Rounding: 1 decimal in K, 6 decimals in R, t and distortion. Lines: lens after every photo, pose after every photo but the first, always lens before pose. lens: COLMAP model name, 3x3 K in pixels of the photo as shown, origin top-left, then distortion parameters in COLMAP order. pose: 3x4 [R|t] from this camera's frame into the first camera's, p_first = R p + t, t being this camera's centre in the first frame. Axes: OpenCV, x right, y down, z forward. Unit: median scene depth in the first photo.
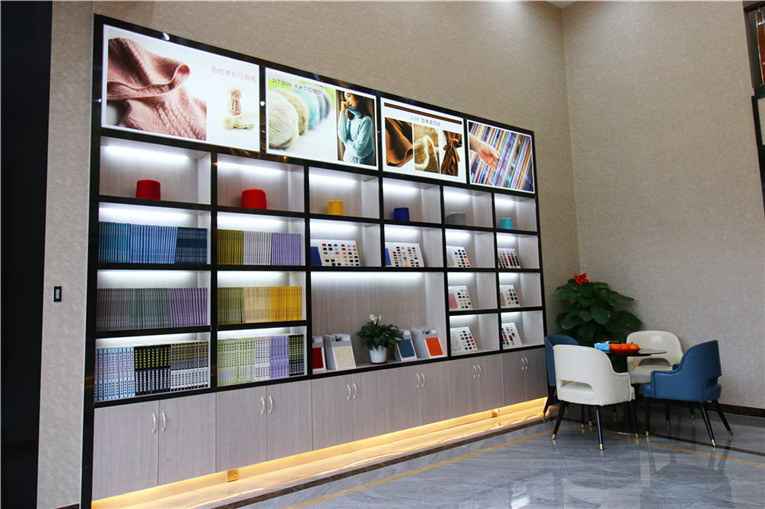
lens RADIAL K [[525.4, 0, 382.5], [0, 525.4, 245.3], [0, 0, 1]] dist [0.003247, -0.002937]
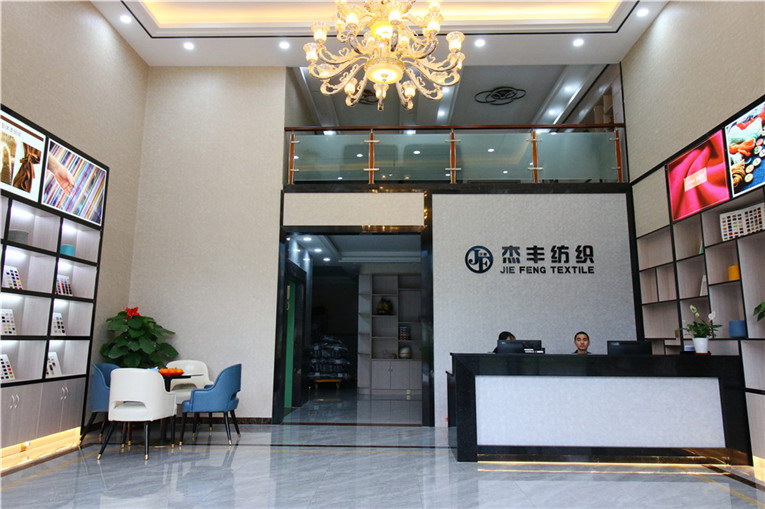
lens RADIAL K [[525.4, 0, 382.5], [0, 525.4, 245.3], [0, 0, 1]] dist [0.003247, -0.002937]
pose [[0.626385, 0.172339, 0.760225, -0.155859], [-0.105568, 0.985024, -0.136317, 0.023057], [-0.772332, 0.005132, 0.635198, -0.092183]]
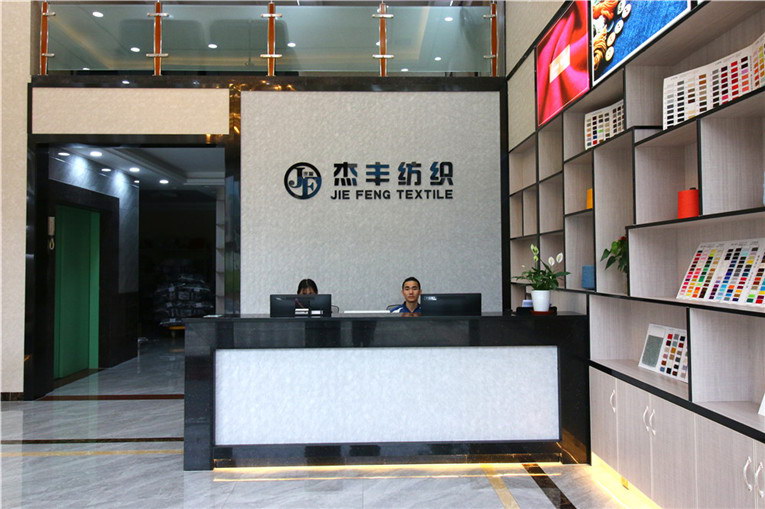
lens RADIAL K [[555.5, 0, 381.5], [0, 555.5, 245.9], [0, 0, 1]] dist [0.008508, 0.000291]
pose [[0.579675, 0.058829, 0.812721, 0.228215], [-0.096571, 0.995321, -0.003167, -0.033632], [-0.809105, -0.076649, 0.582644, -0.173349]]
